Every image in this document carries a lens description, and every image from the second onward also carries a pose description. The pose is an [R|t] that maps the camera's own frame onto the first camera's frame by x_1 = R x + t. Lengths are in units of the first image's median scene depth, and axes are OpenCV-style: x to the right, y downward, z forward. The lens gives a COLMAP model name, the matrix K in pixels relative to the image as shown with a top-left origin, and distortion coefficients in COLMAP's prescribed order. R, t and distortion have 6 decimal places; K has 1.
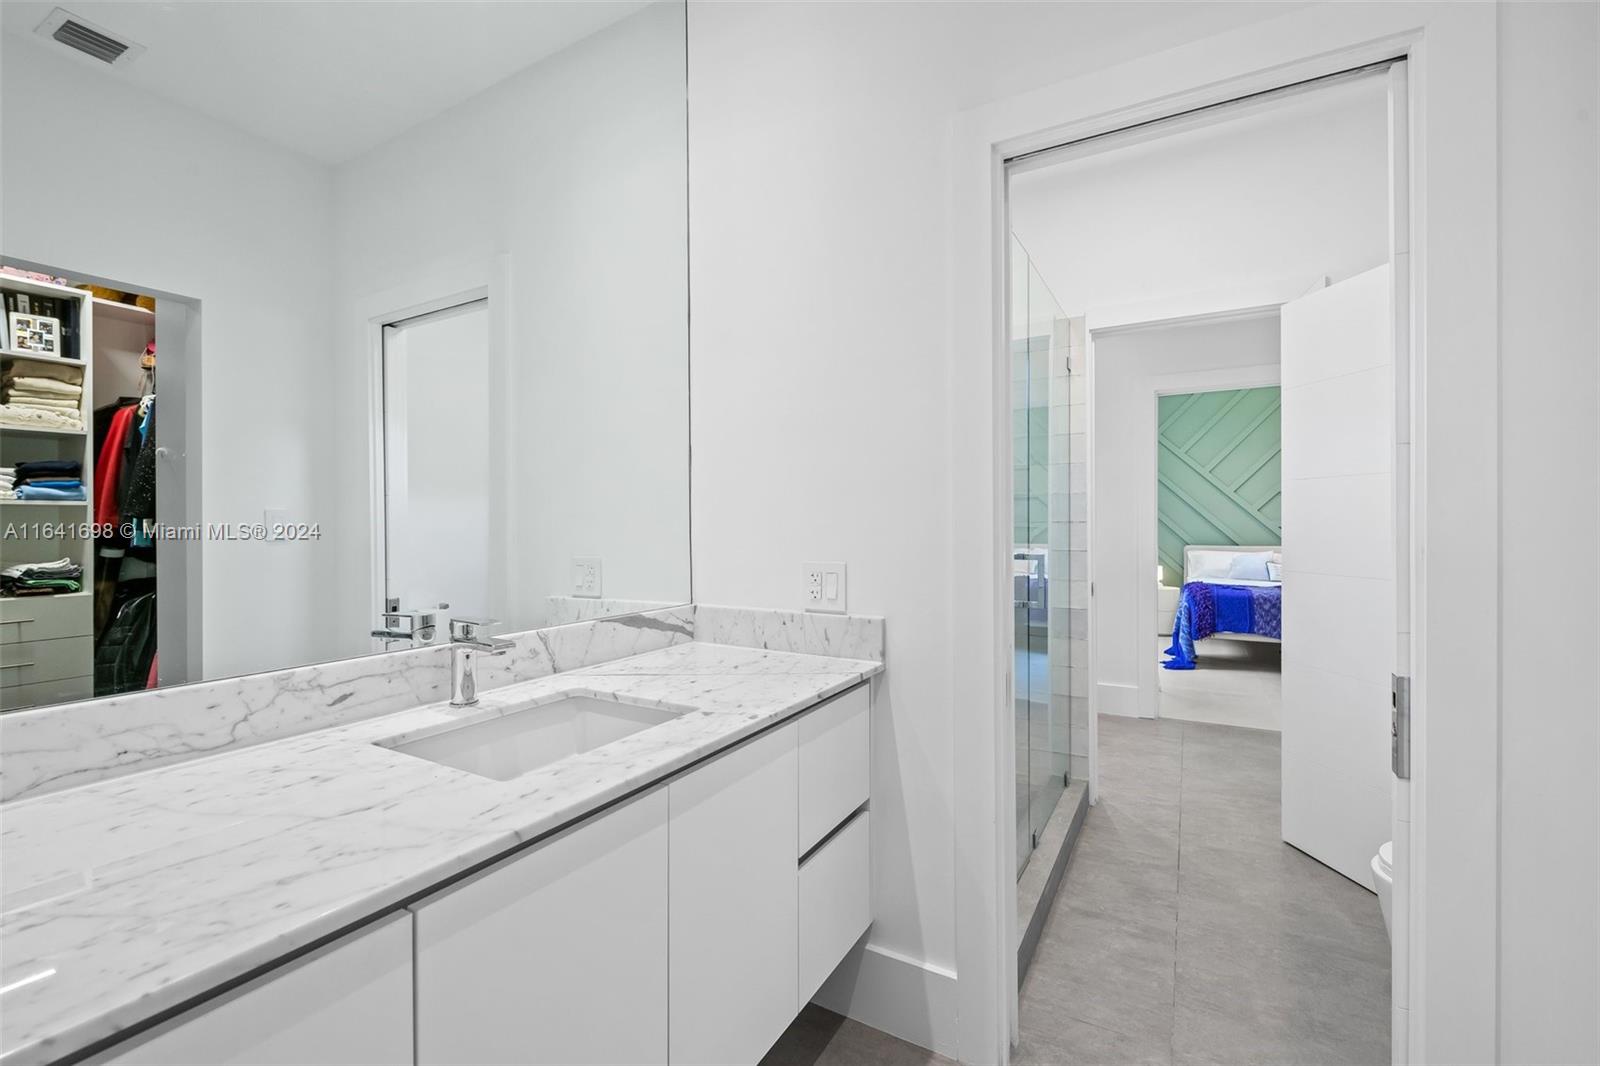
lens RADIAL K [[709.6, 0, 796.1], [0, 709.6, 532.1], [0, 0, 1]] dist [-0.000305, 0.000050]
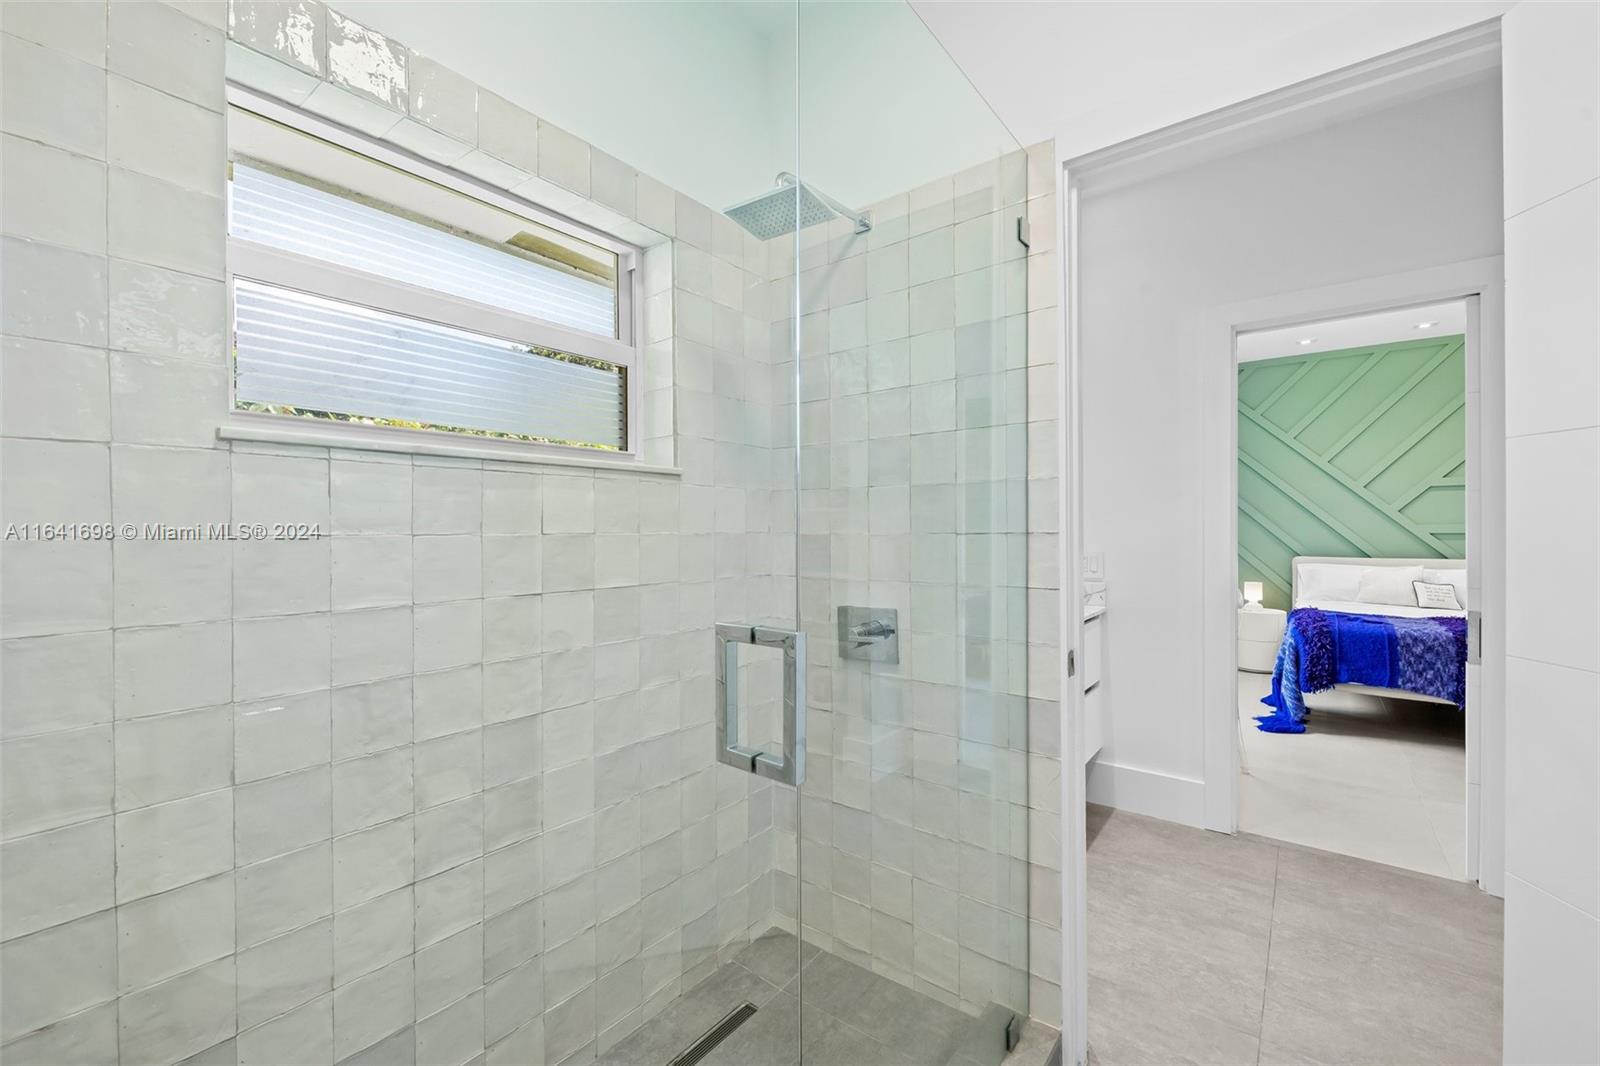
lens RADIAL K [[667.0, 0, 796.2], [0, 667.0, 525.1], [0, 0, 1]] dist [-0.002483, -0.000135]
pose [[0.988791, 0.004781, -0.149229, 0.154426], [-0.006094, 0.999947, -0.008343, -0.008010], [0.149181, 0.009158, 0.988767, 0.258239]]
